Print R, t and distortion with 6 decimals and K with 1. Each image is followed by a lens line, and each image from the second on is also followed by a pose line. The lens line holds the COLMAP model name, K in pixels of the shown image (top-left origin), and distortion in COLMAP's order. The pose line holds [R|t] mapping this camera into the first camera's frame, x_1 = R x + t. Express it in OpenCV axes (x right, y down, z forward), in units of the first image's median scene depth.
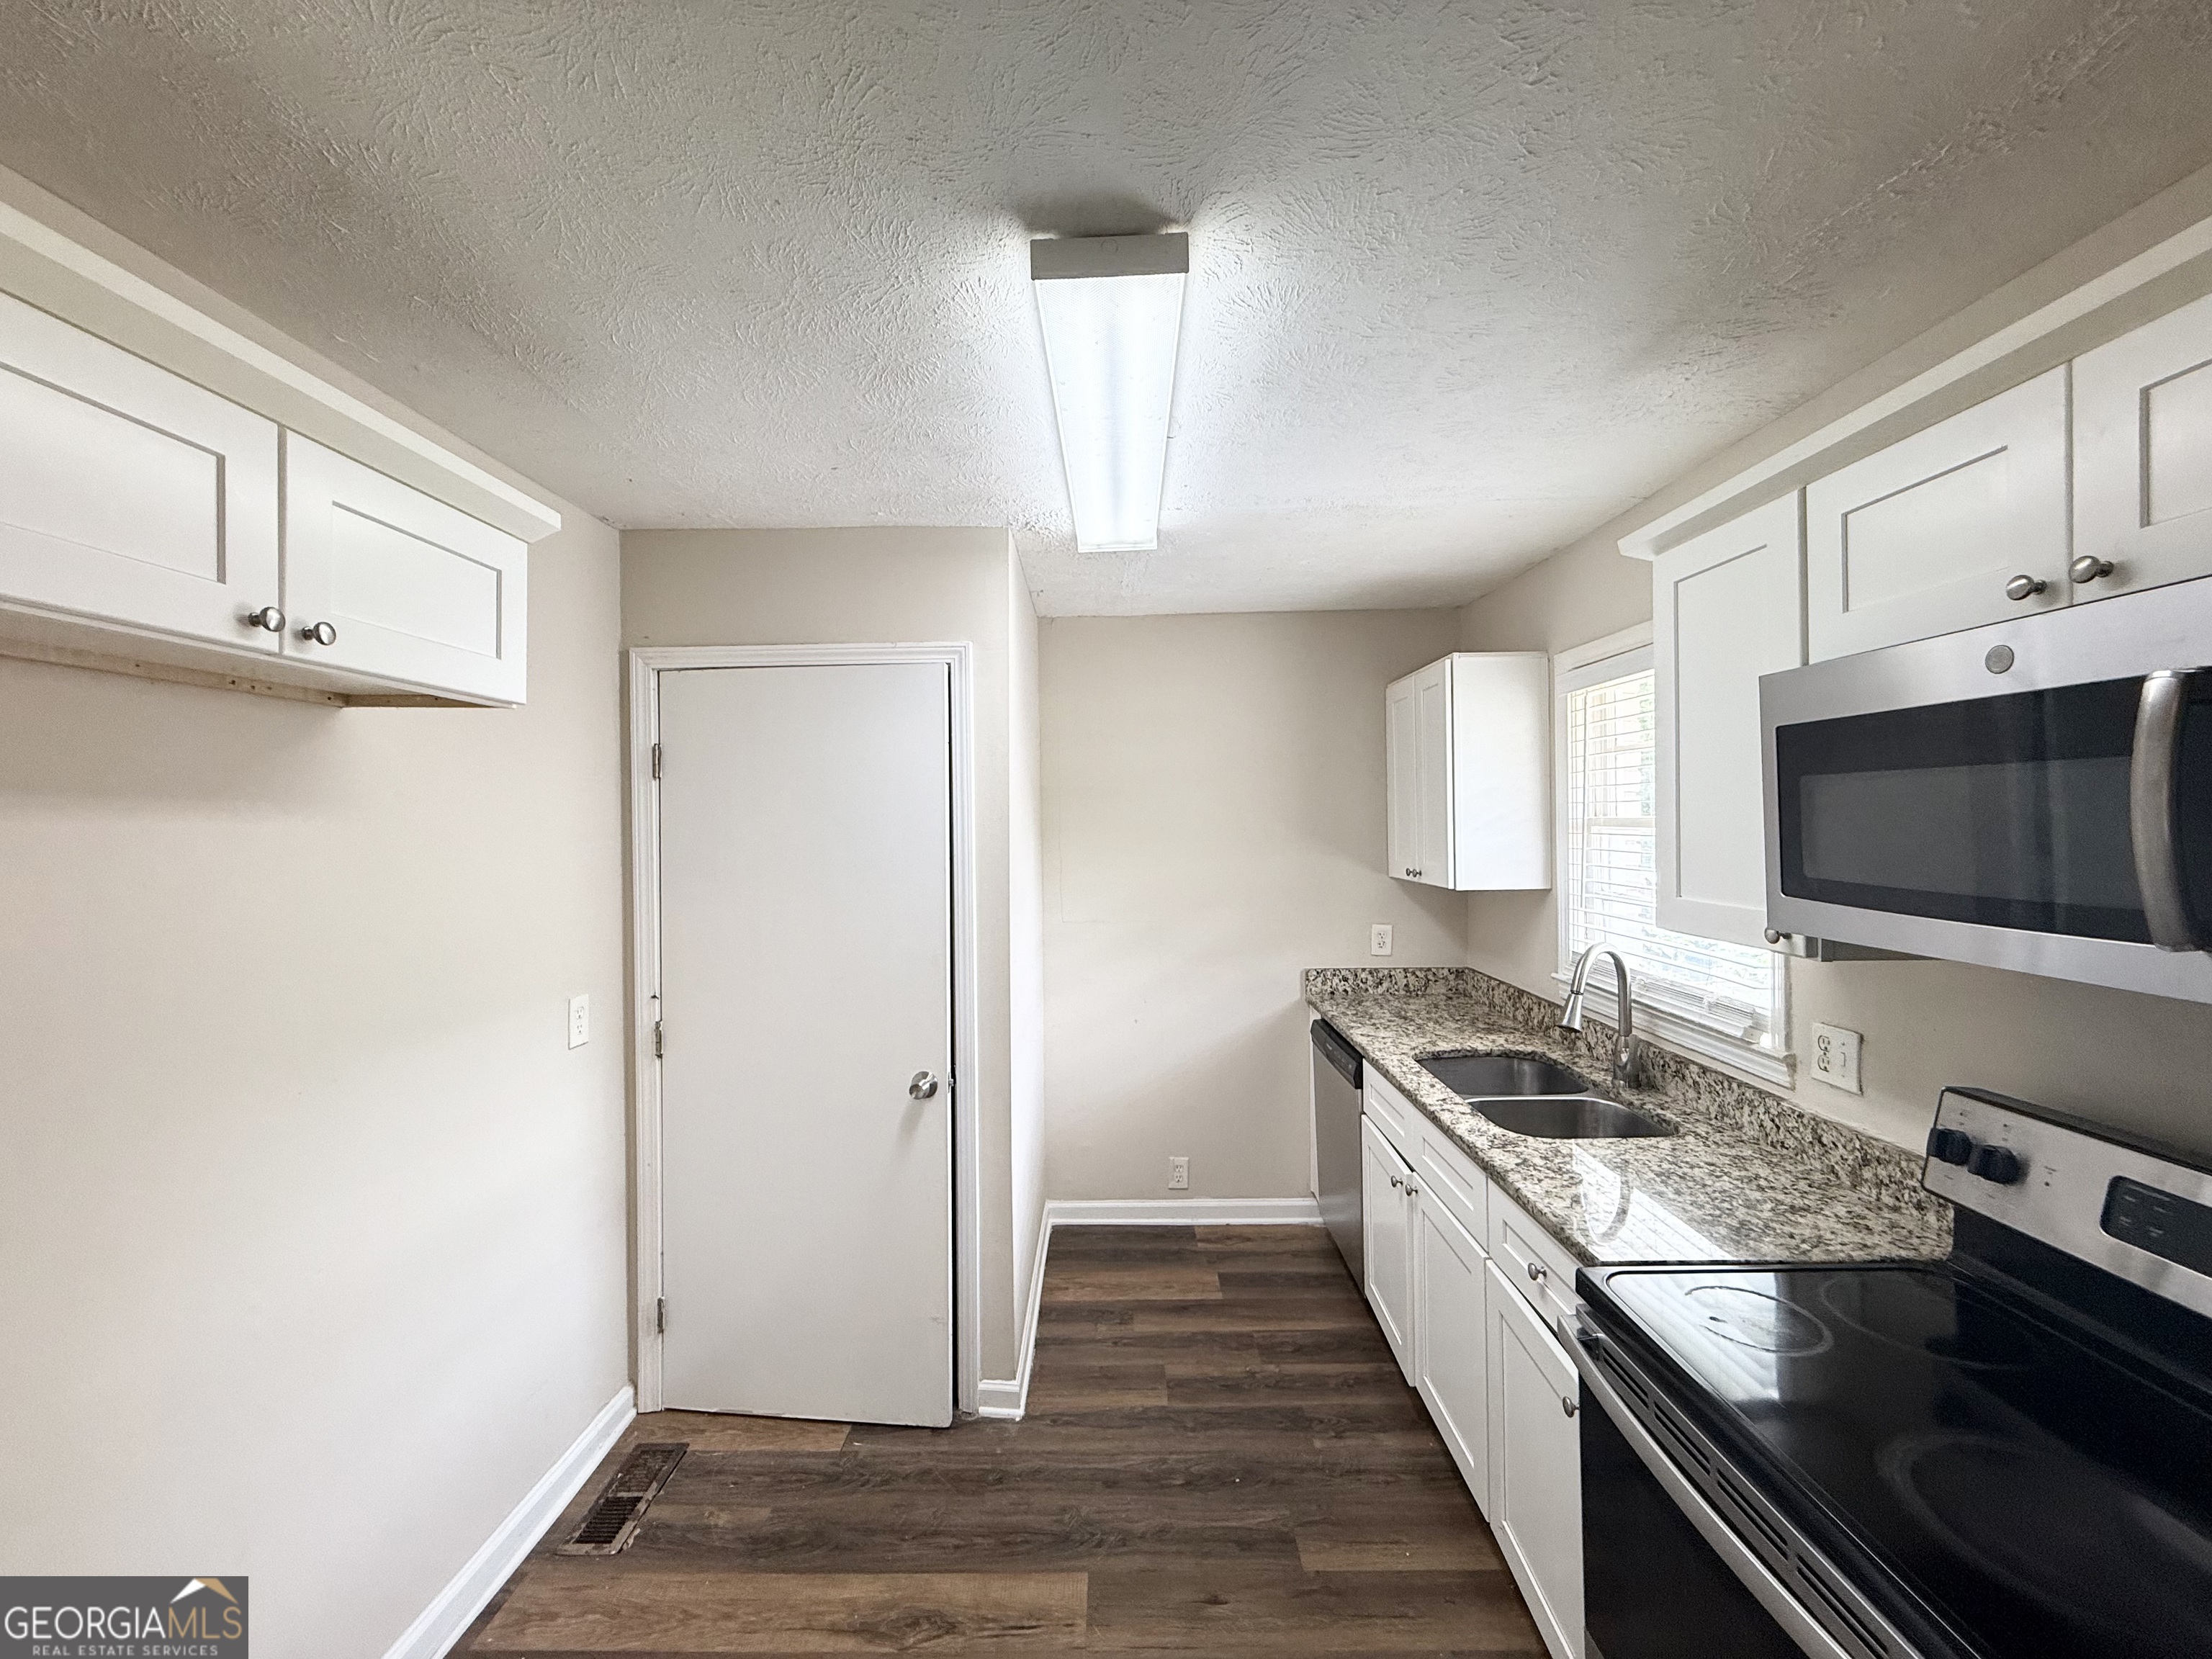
lens RADIAL K [[877.5, 0, 1106.0], [0, 877.5, 829.5], [0, 0, 1]] dist [-0.001503, -0.000170]
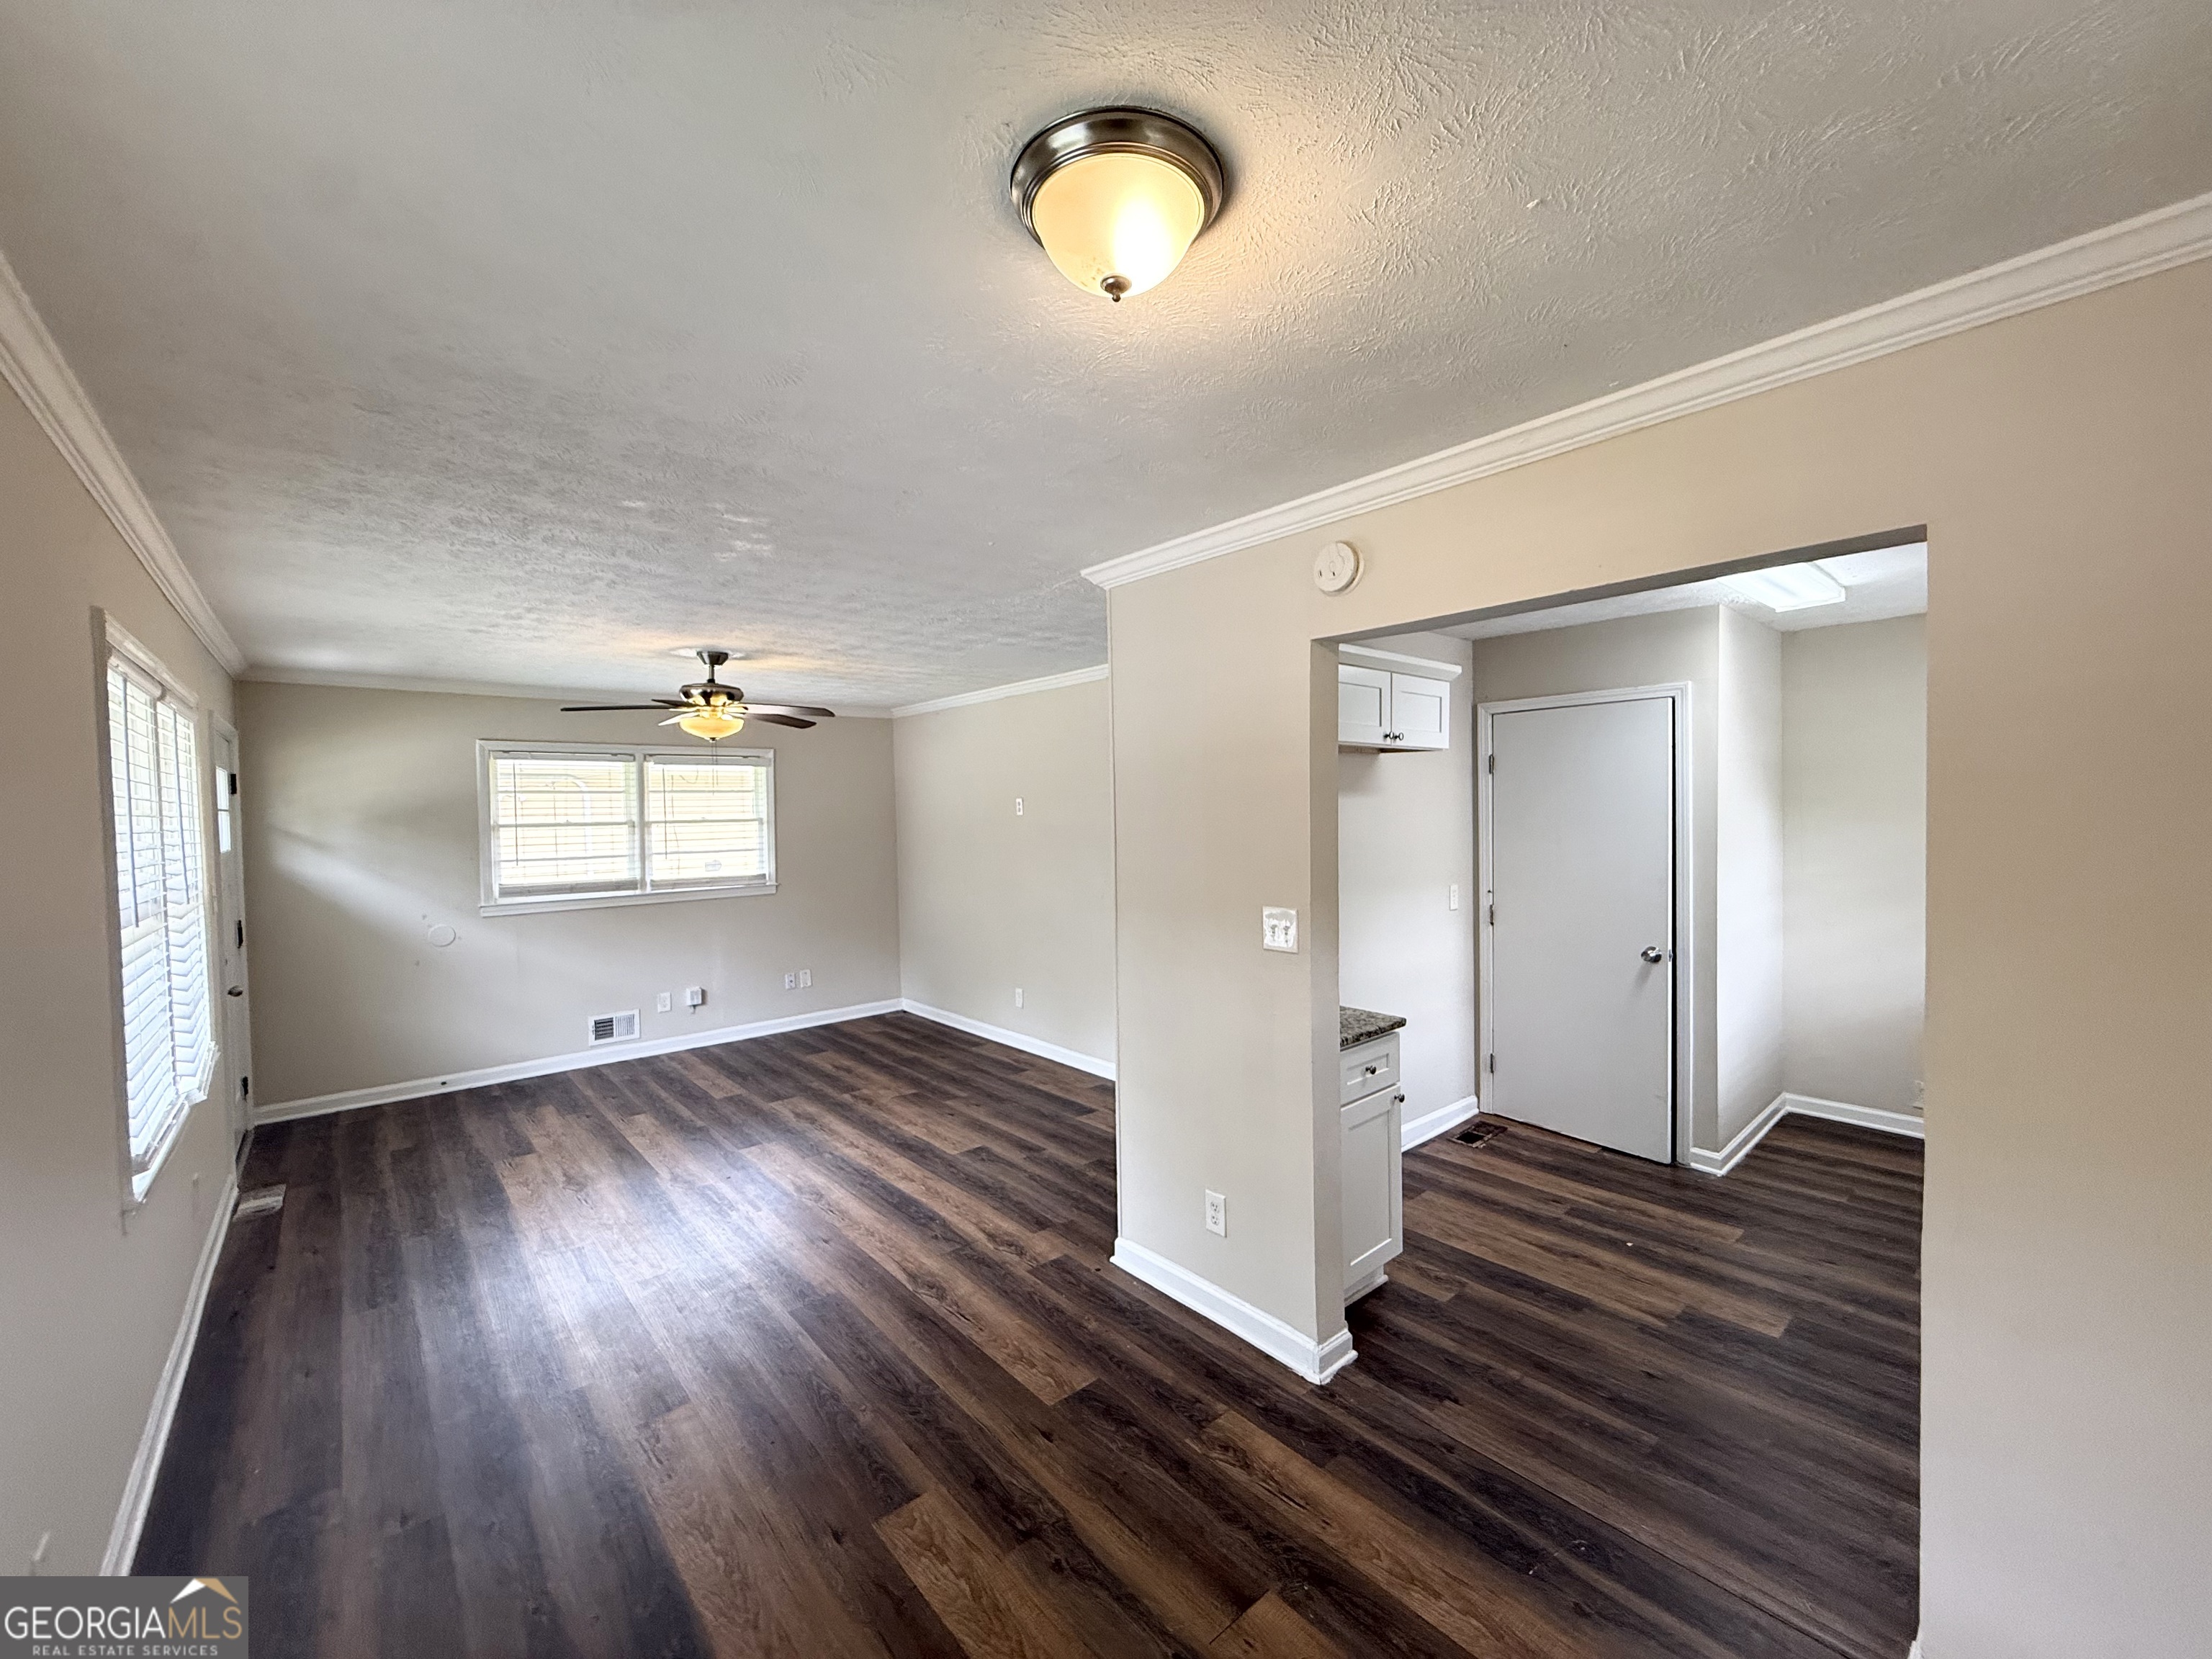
lens RADIAL K [[877.5, 0, 1106.0], [0, 877.5, 829.5], [0, 0, 1]] dist [-0.001503, -0.000170]
pose [[0.665657, 0.015609, -0.746094, 0.329026], [0.007334, 0.999596, 0.027456, 0.003153], [0.746222, -0.023748, 0.665274, -0.842346]]
